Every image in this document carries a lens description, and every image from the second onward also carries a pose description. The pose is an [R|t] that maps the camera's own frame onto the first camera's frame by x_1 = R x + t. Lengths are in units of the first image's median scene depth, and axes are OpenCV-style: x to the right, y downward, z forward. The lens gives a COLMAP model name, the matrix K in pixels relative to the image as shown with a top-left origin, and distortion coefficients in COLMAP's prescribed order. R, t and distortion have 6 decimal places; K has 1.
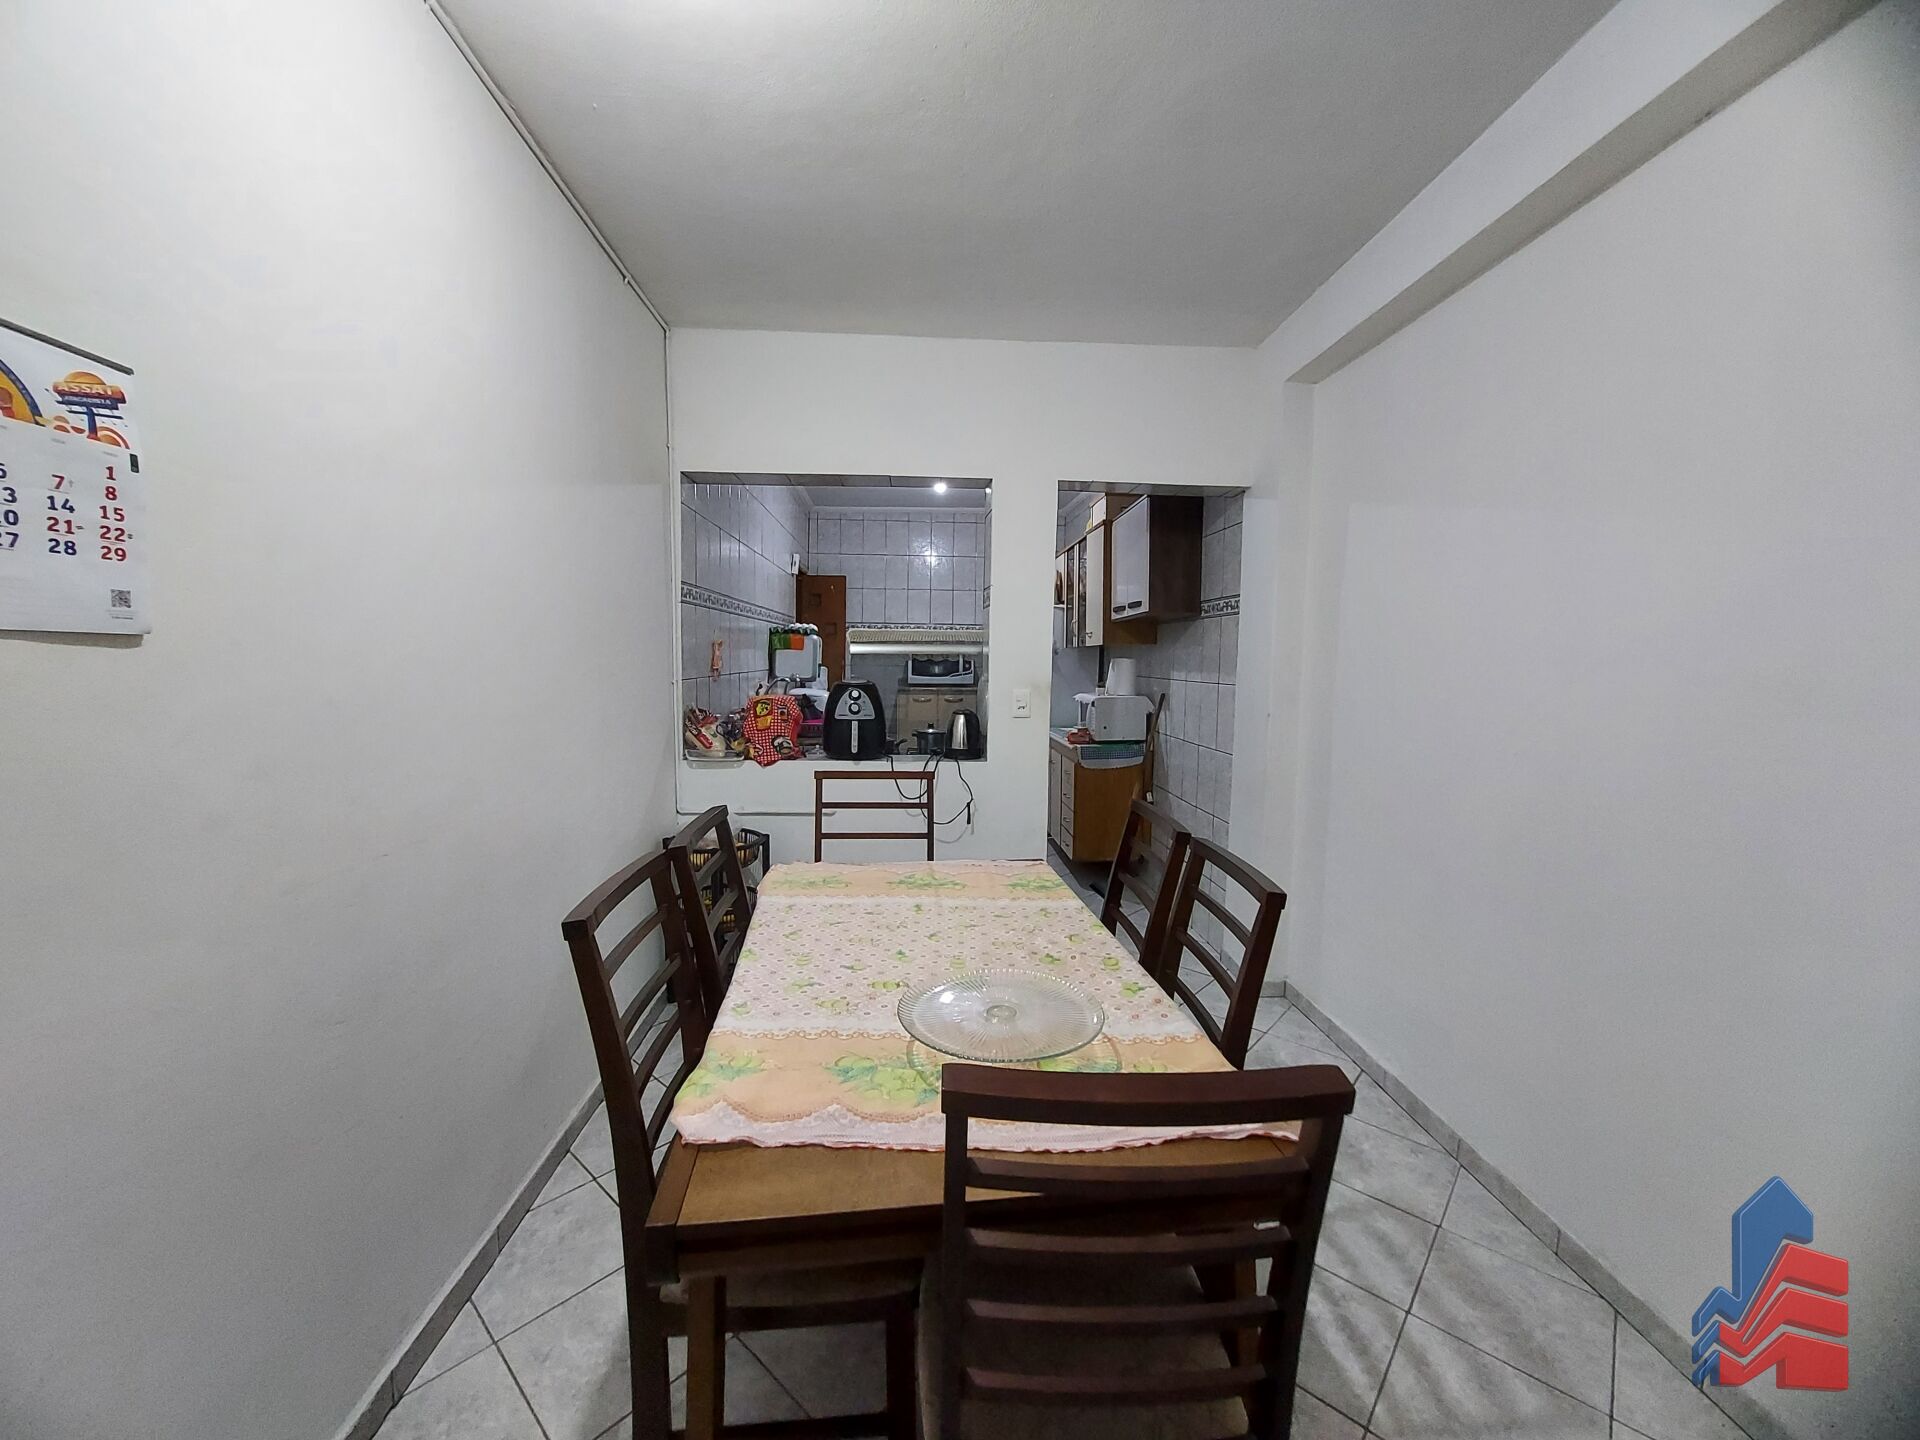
lens RADIAL K [[761.1, 0, 960.6], [0, 761.1, 708.3], [0, 0, 1]] dist [-0.000724, 0.000109]
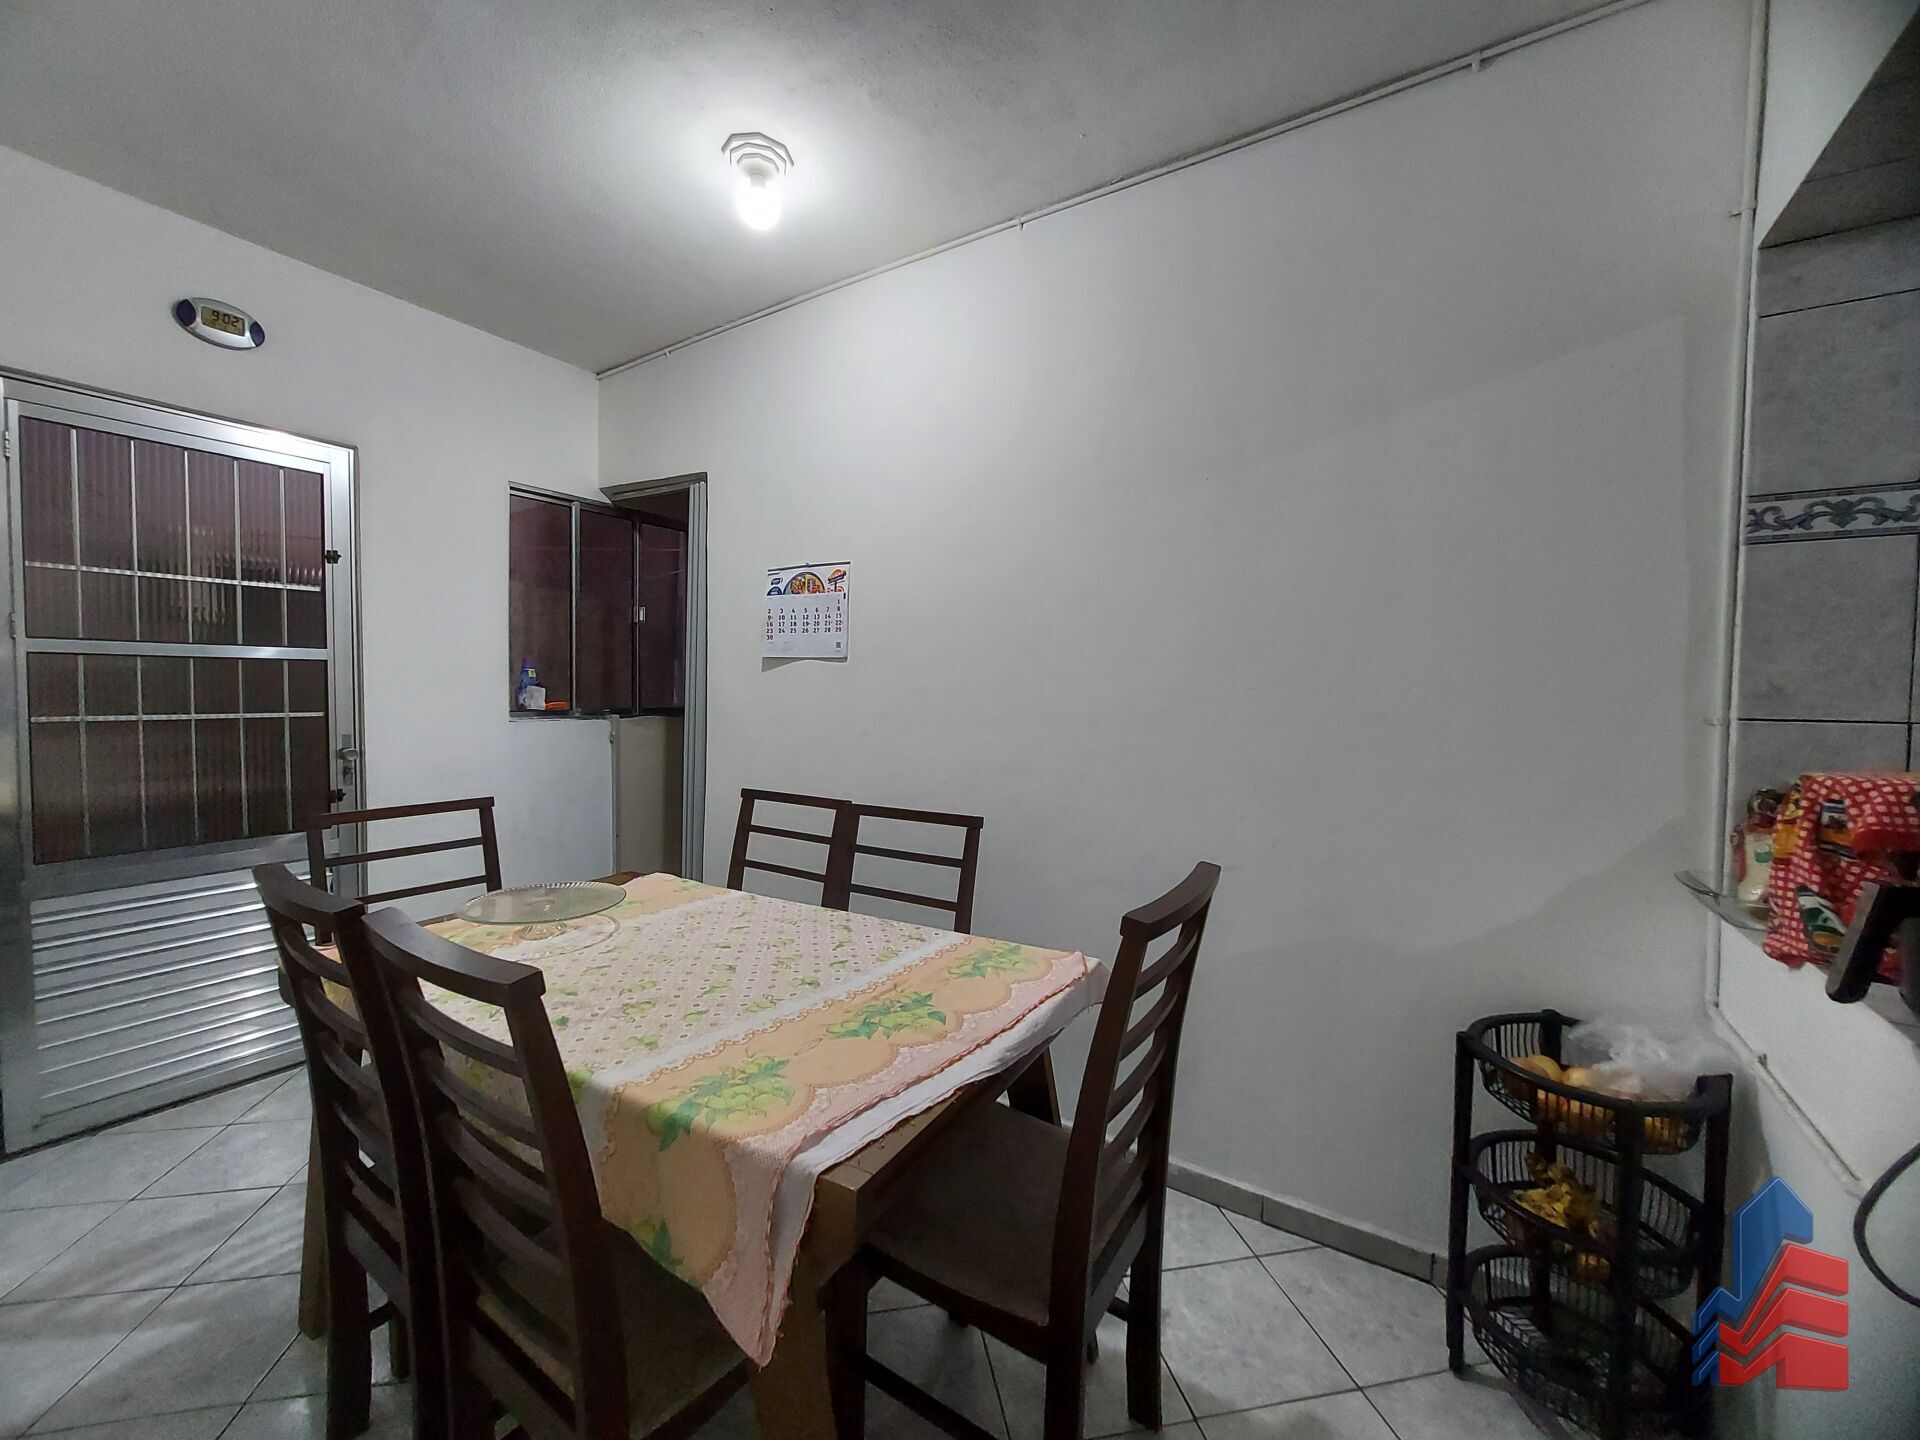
lens RADIAL K [[776.7, 0, 966.1], [0, 776.7, 714.6], [0, 0, 1]] dist [-0.020054, 0.000145]
pose [[-0.611816, 0.011356, -0.790918, 0.272447], [-0.076150, 0.994407, 0.073184, -0.040488], [0.787326, 0.105004, -0.607530, 0.956381]]
